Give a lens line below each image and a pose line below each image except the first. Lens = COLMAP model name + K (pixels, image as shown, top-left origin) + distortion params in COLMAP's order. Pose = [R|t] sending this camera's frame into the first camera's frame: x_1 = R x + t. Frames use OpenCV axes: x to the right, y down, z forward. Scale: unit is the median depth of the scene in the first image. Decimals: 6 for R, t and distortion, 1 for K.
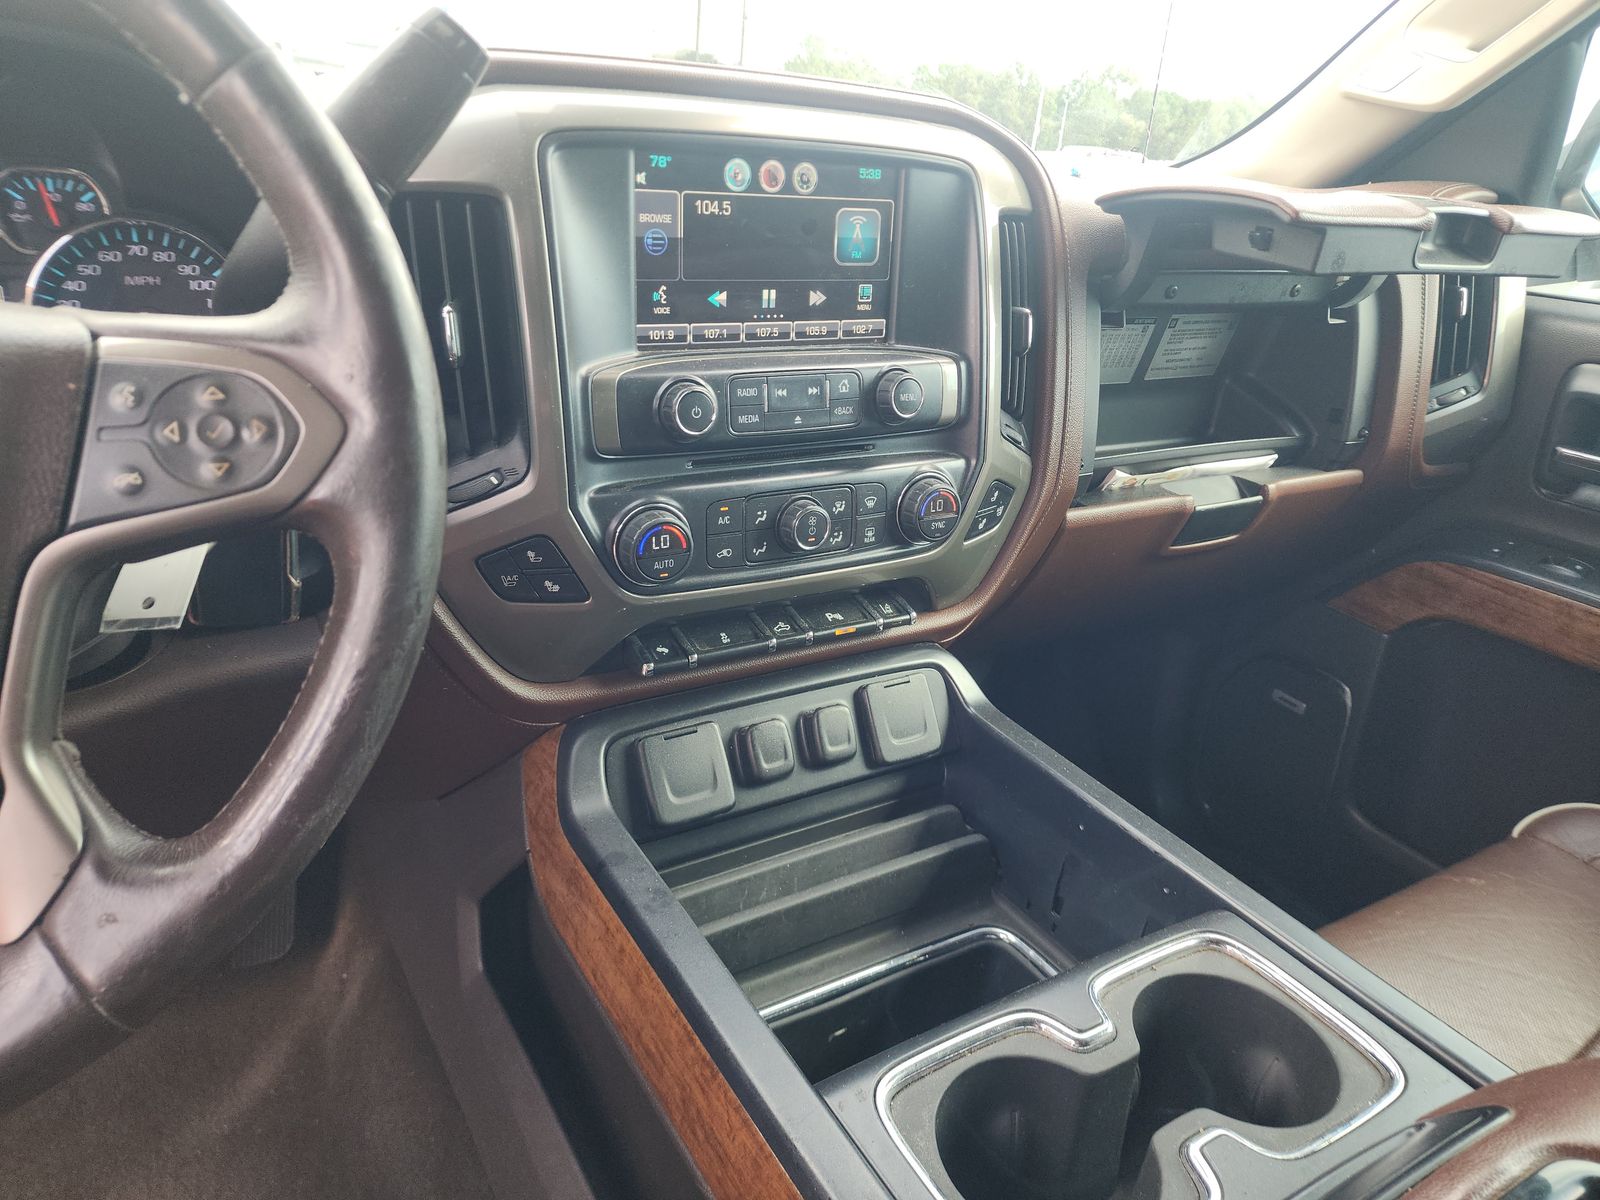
lens RADIAL K [[1074.2, 0, 772.7], [0, 1074.2, 593.5], [0, 0, 1]] dist [0.101427, -0.126938]
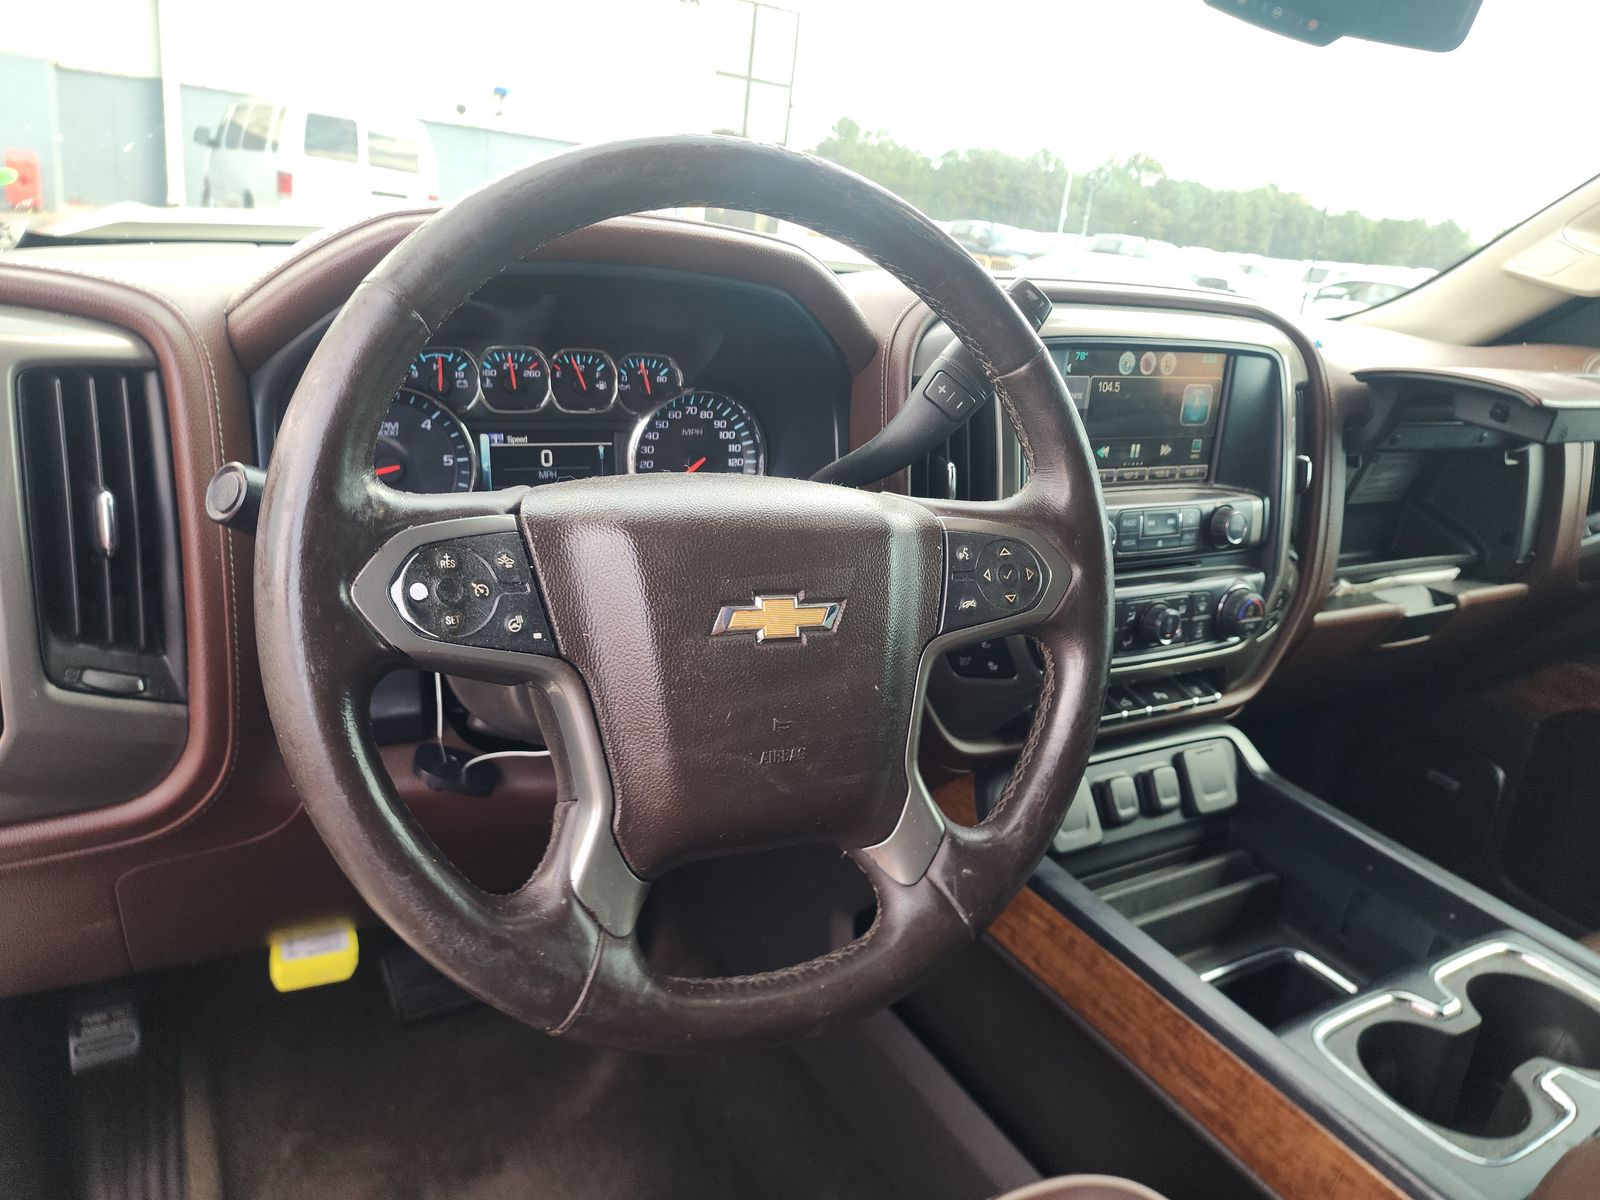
lens RADIAL K [[1093.0, 0, 788.4], [0, 1093.0, 596.4], [0, 0, 1]] dist [0.053787, -0.050607]
pose [[0.999540, 0.030209, -0.002596, -0.387881], [-0.030312, 0.997647, -0.061502, -0.001752], [0.000732, 0.061553, 0.998104, -0.299203]]
